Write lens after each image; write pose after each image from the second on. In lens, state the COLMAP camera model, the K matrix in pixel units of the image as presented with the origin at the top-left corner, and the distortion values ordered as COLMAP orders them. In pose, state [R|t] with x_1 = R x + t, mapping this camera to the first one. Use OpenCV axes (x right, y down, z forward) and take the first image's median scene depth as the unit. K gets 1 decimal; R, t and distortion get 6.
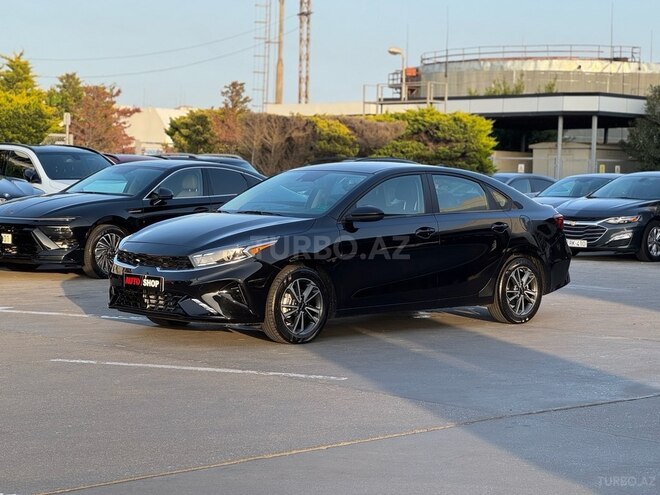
lens RADIAL K [[1473.7, 0, 329.6], [0, 1473.7, 244.7], [0, 0, 1]] dist [0.225899, 0.000000]
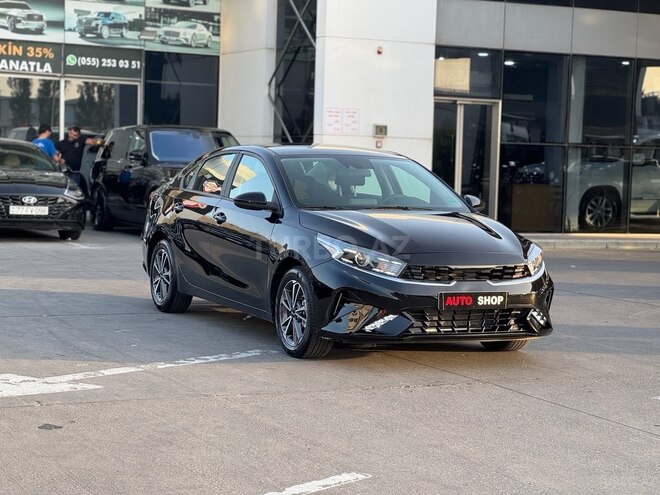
lens RADIAL K [[1473.7, 0, 328.3], [0, 1473.7, 242.6], [0, 0, 1]] dist [0.225899, 0.000000]
pose [[0.319245, -0.070403, 0.945053, -0.347904], [0.025392, 0.997514, 0.065733, -0.023588], [-0.947332, 0.003012, 0.320239, 0.307305]]
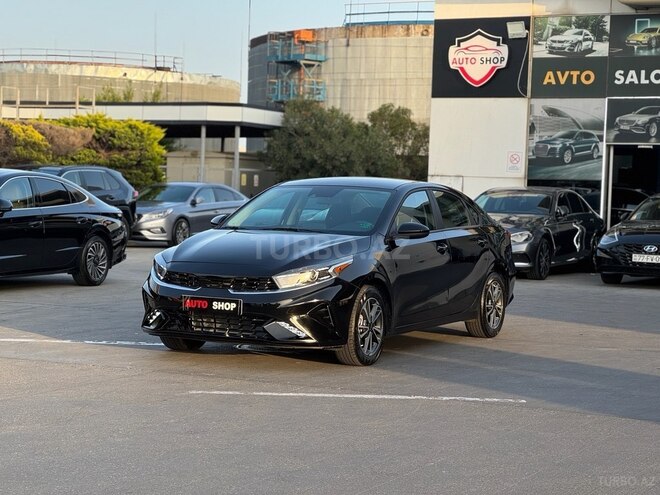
lens RADIAL K [[1473.7, 0, 326.5], [0, 1473.7, 253.4], [0, 0, 1]] dist [0.225899, 0.000000]
pose [[0.941577, -0.008740, 0.336685, -0.140370], [0.007967, 0.999961, 0.003678, -0.003873], [-0.336704, -0.000781, 0.941610, 0.035845]]
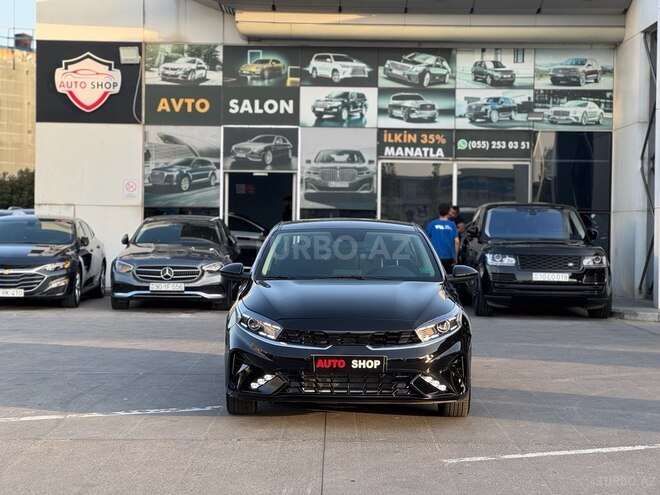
lens RADIAL K [[1473.7, 0, 325.1], [0, 1473.7, 243.7], [0, 0, 1]] dist [0.225899, 0.000000]
pose [[0.696561, -0.027573, 0.716968, -0.284988], [0.041865, 0.999121, -0.002250, -0.016506], [-0.716276, 0.031583, 0.697102, 0.152322]]
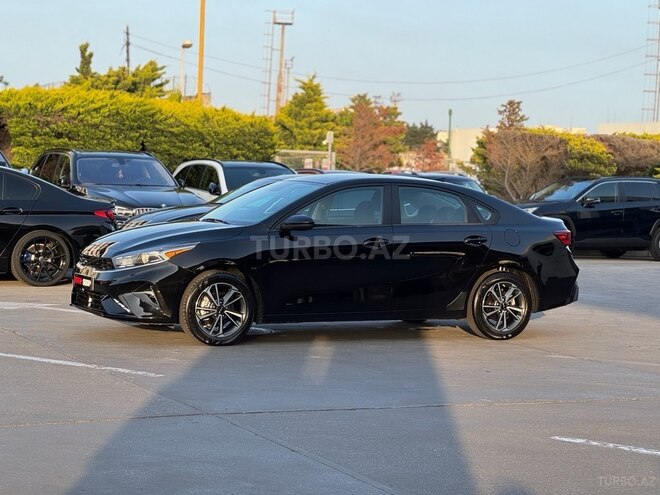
lens RADIAL K [[1473.7, 0, 326.5], [0, 1473.7, 243.9], [0, 0, 1]] dist [0.225899, 0.000000]
pose [[0.953069, 0.026095, -0.301625, 0.137330], [-0.030826, 0.999465, -0.010937, 0.001685], [0.301178, 0.019721, 0.953364, 0.011060]]
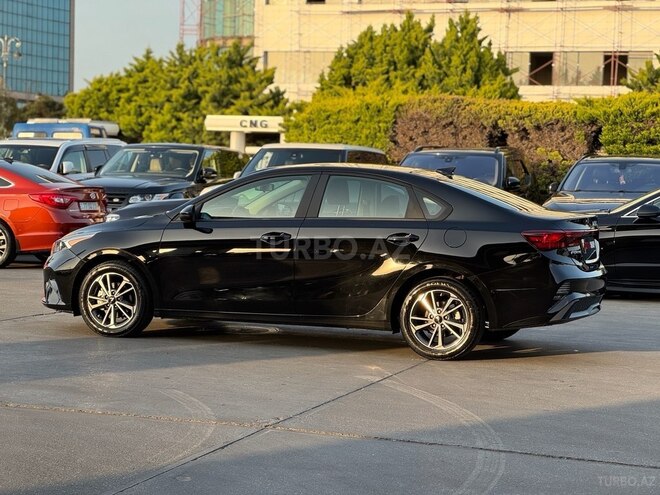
lens RADIAL K [[1473.7, 0, 323.5], [0, 1473.7, 248.3], [0, 0, 1]] dist [0.225899, 0.000000]
pose [[0.374793, 0.033971, -0.926486, 0.372691], [-0.061858, 0.998018, 0.011570, -0.005813], [0.925043, 0.052974, 0.376151, 0.280800]]
